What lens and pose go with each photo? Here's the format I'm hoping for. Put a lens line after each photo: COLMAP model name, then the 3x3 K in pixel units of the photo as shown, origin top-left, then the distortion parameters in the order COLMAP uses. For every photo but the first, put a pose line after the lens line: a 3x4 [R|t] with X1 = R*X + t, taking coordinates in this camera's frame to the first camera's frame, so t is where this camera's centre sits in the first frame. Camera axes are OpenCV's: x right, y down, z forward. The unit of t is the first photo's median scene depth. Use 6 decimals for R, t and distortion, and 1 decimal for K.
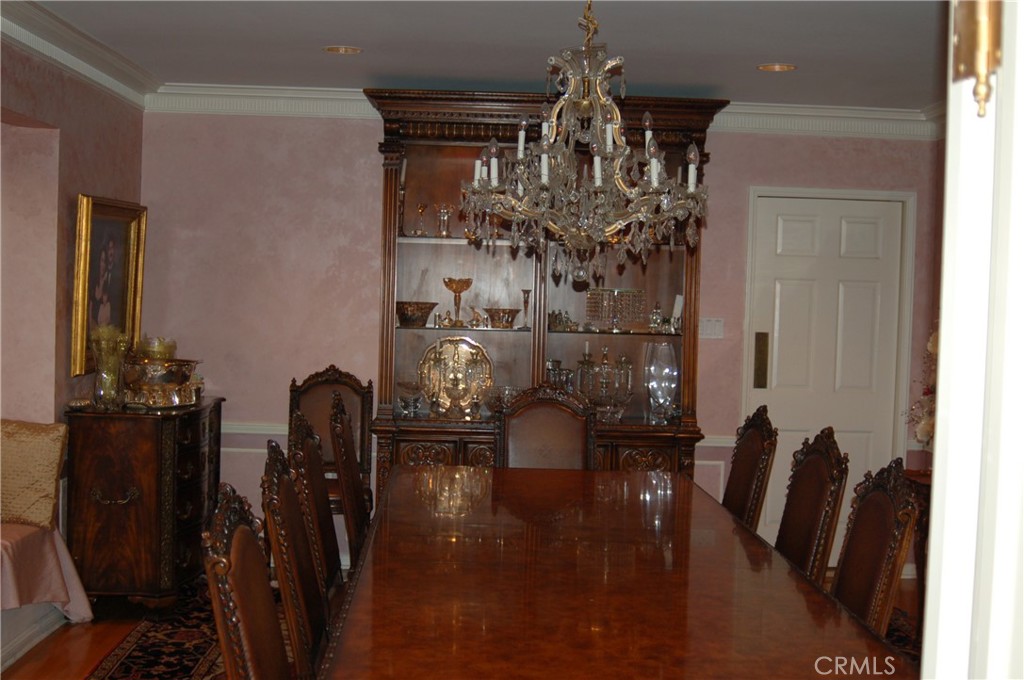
lens RADIAL K [[1261.2, 0, 508.6], [0, 1261.2, 279.5], [0, 0, 1]] dist [-0.111550, 0.000000]
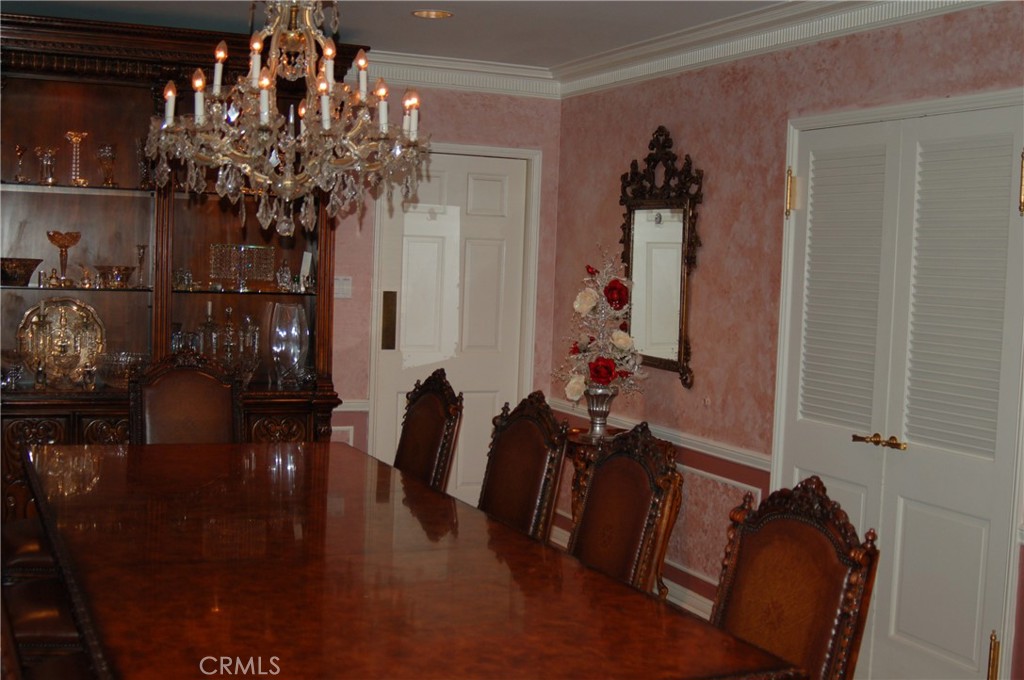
lens RADIAL K [[1261.2, 0, 480.5], [0, 1261.2, 282.7], [0, 0, 1]] dist [-0.111550, 0.000000]
pose [[0.929142, -0.002580, 0.369715, -0.093788], [-0.011104, 0.999330, 0.034878, 0.001219], [-0.369557, -0.036512, 0.928490, 0.080045]]
